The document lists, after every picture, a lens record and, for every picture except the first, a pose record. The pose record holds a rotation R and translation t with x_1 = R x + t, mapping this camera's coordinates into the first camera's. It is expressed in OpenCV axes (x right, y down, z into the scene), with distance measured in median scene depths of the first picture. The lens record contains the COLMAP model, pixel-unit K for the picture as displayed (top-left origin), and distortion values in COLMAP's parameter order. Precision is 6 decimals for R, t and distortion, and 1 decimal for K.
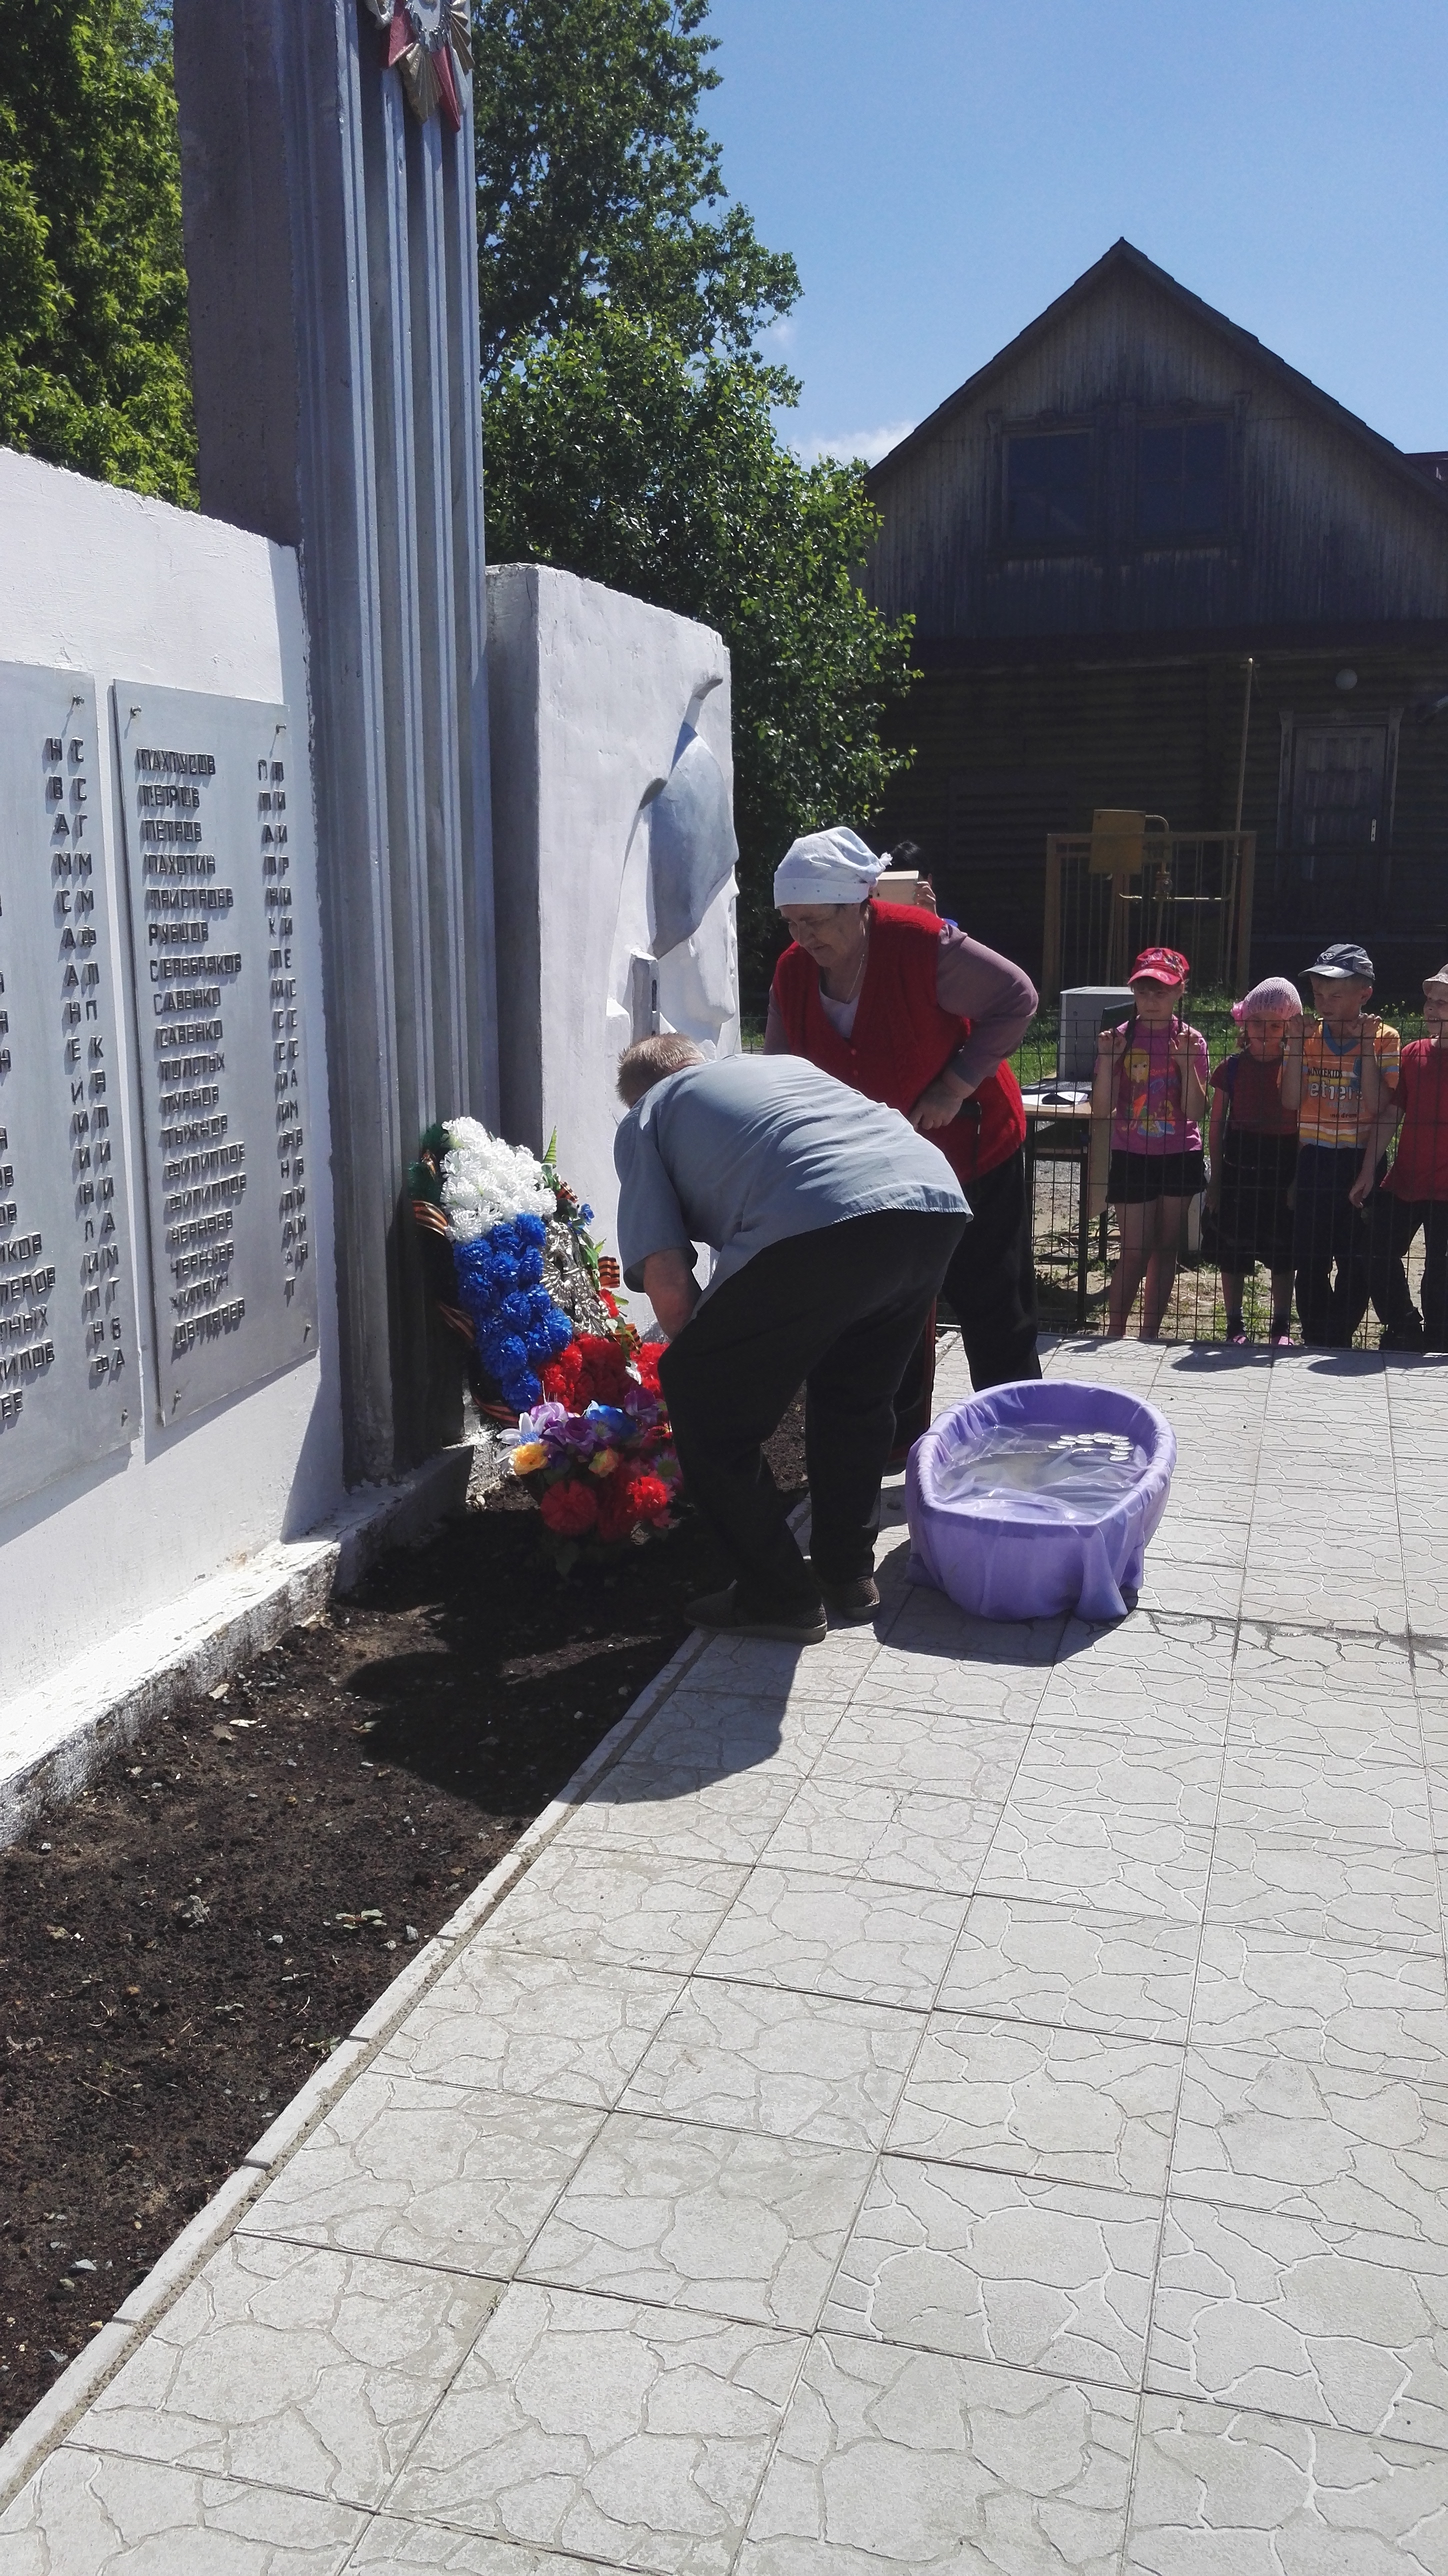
lens RADIAL K [[2075.2, 0, 722.1], [0, 2075.2, 1281.4], [0, 0, 1]] dist [0.098464, -0.303176]
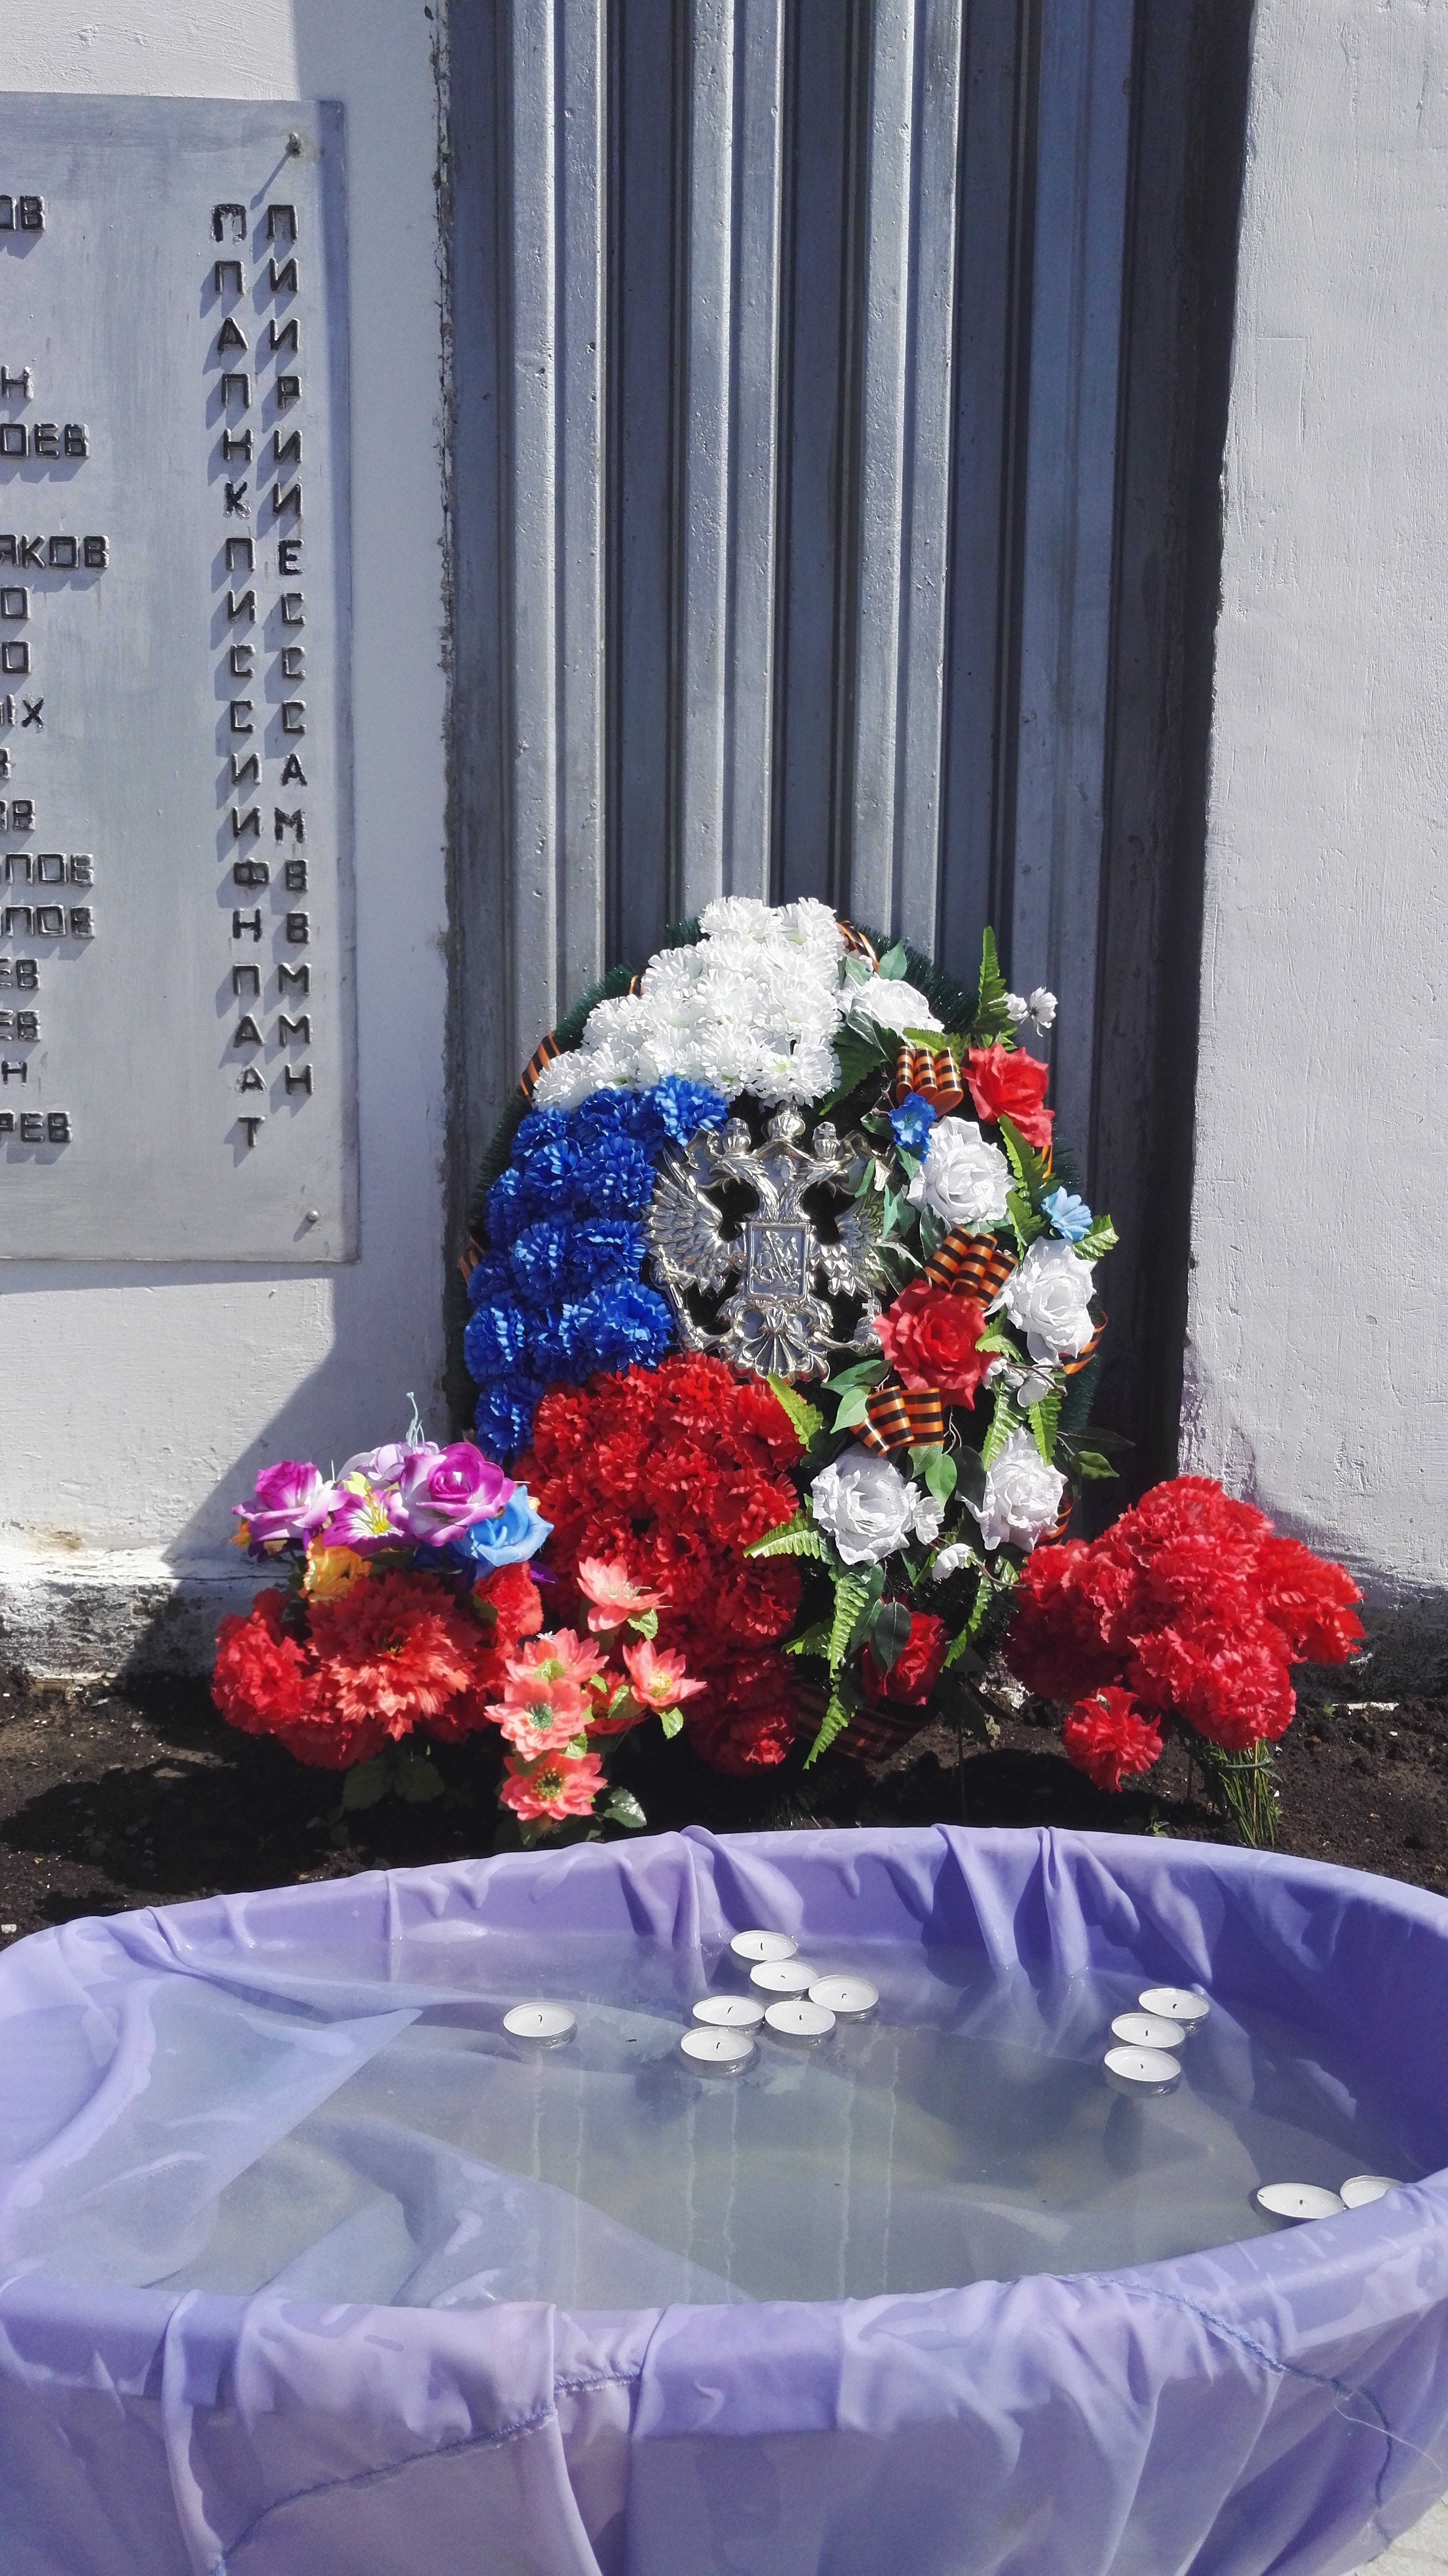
lens RADIAL K [[2105.6, 0, 718.9], [0, 2105.6, 1272.2], [0, 0, 1]] dist [0.100783, -0.198801]
pose [[0.274278, 0.123063, -0.953744, 0.445800], [-0.202014, 0.977021, 0.067972, -0.028717], [0.940192, 0.174027, 0.292836, 1.067680]]
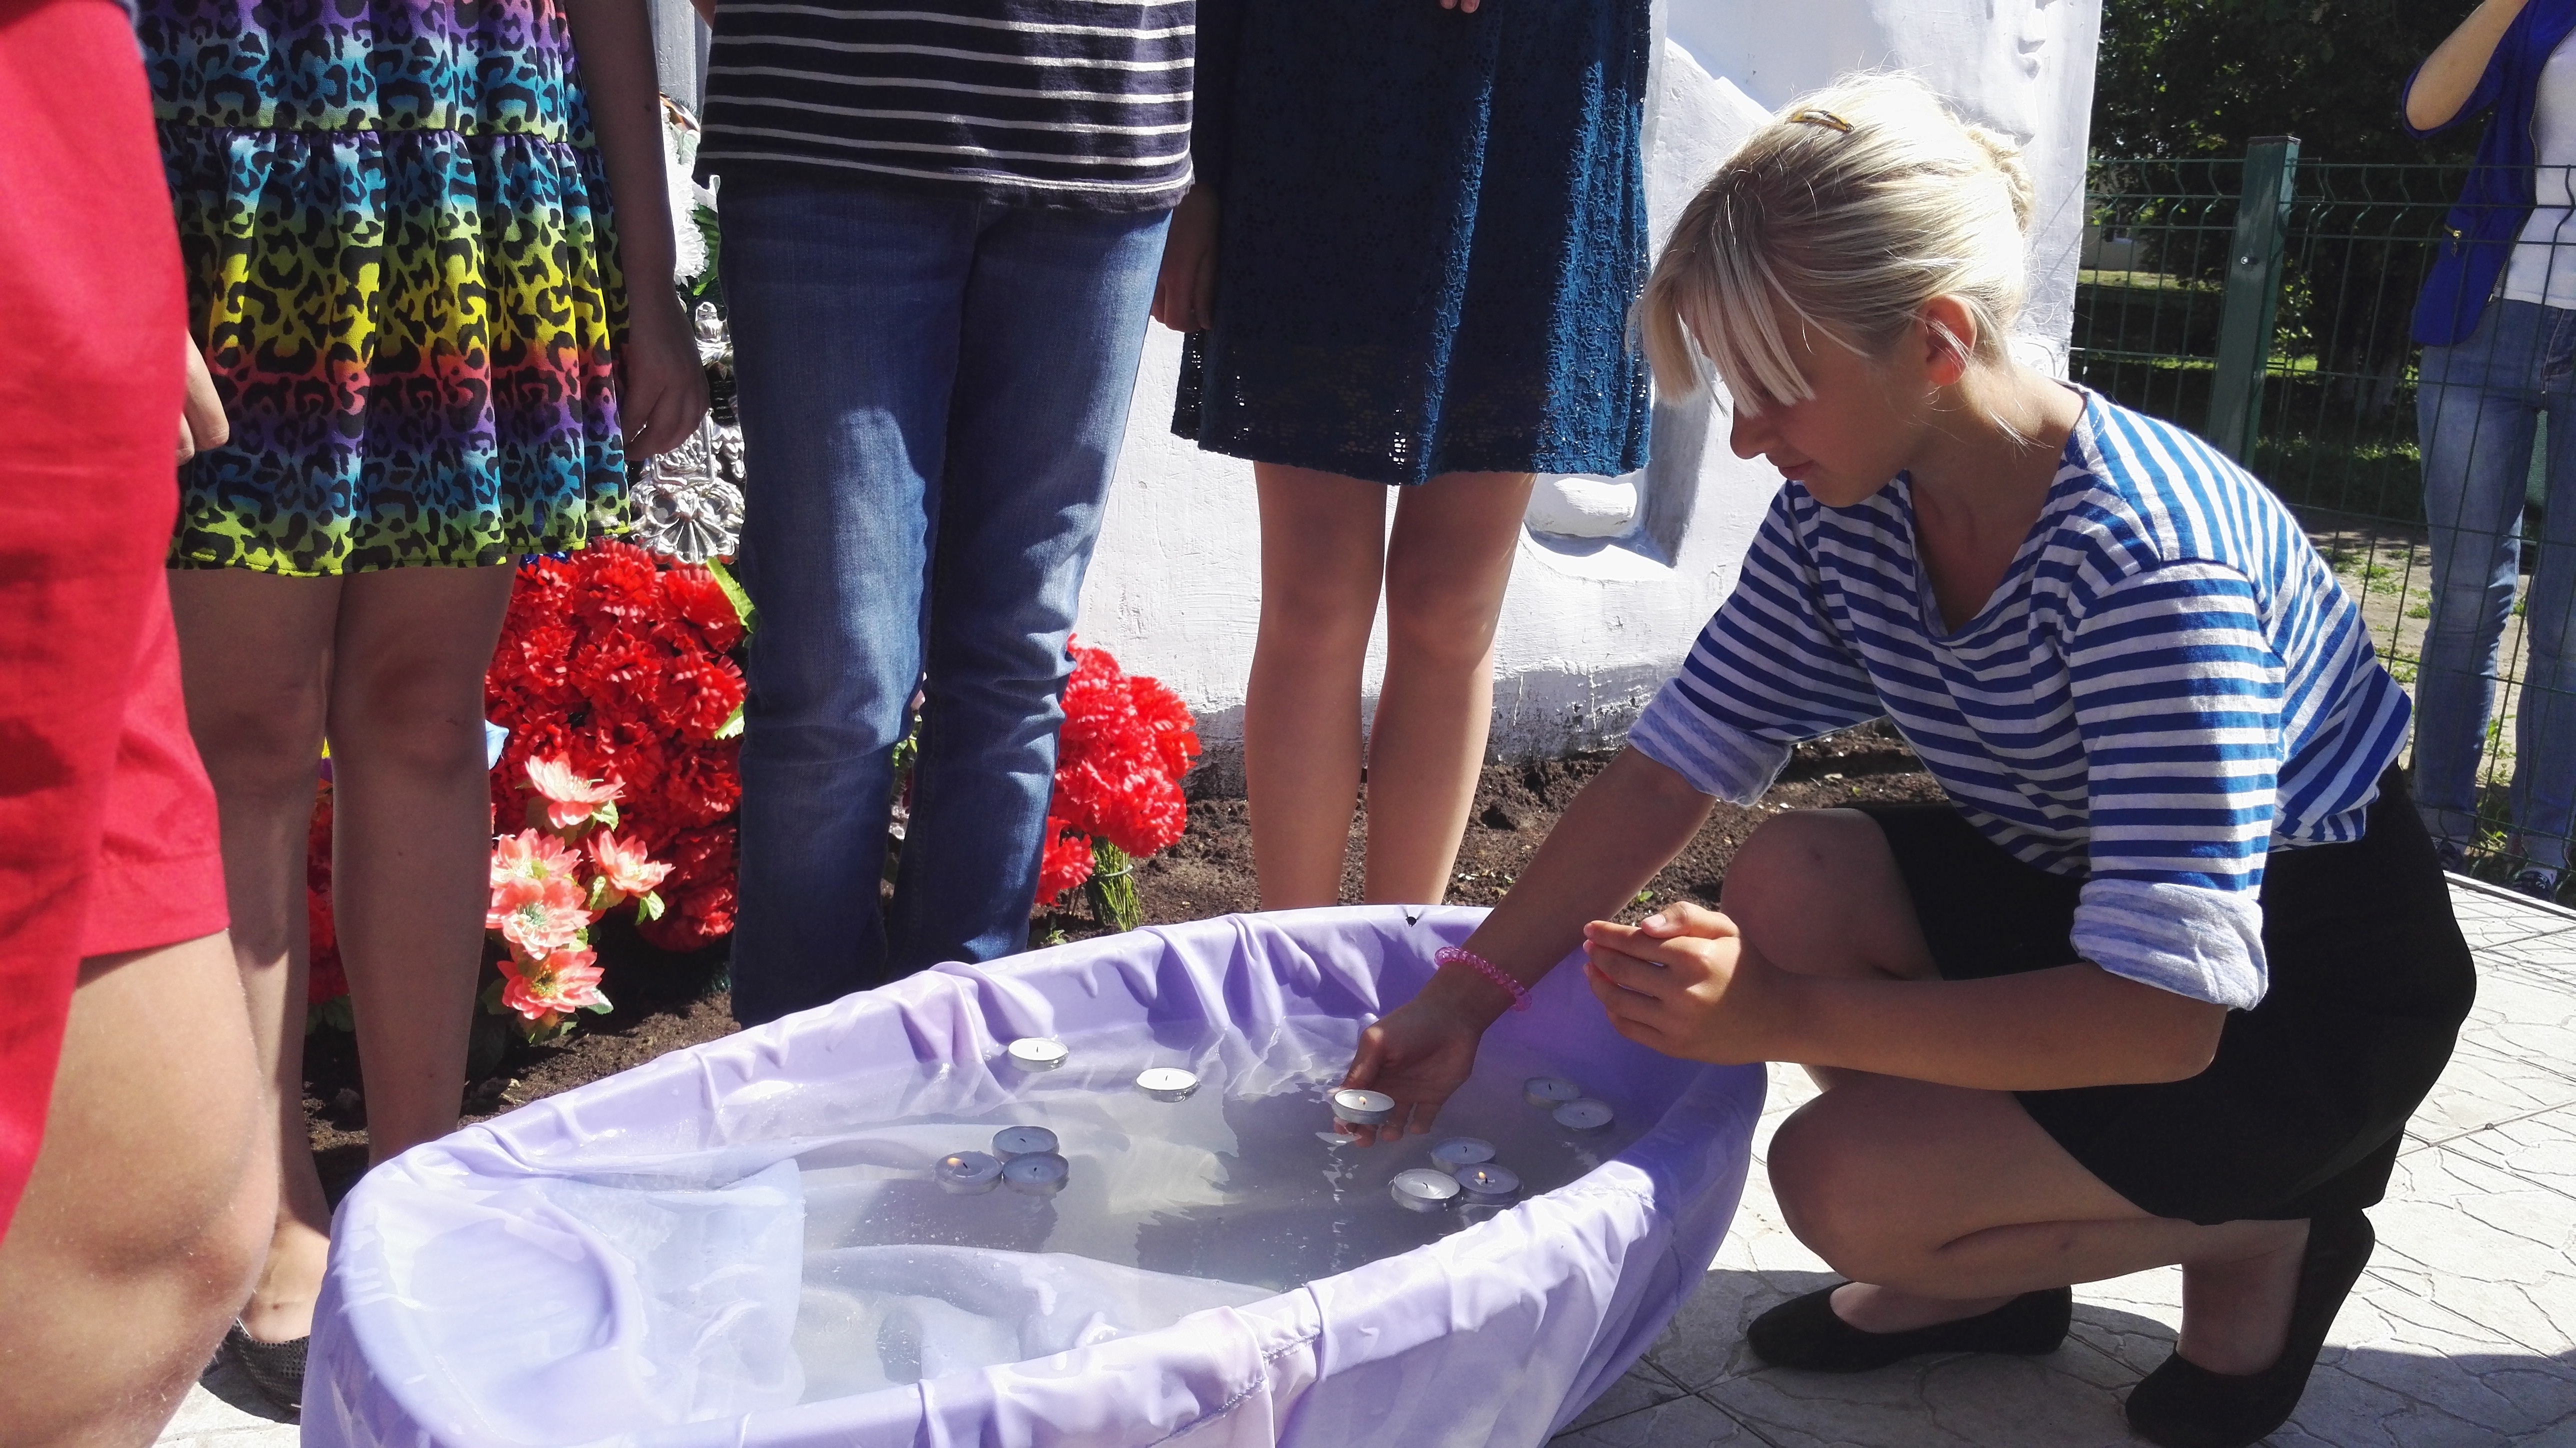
lens RADIAL K [[2075.2, 0, 1291.9], [0, 2075.2, 743.8], [0, 0, 1]] dist [0.098464, -0.303176]
pose [[0.751869, 0.200978, -0.627934, 0.400299], [-0.181867, 0.978677, 0.095475, -0.001411], [0.633733, 0.042416, 0.772388, 0.924133]]
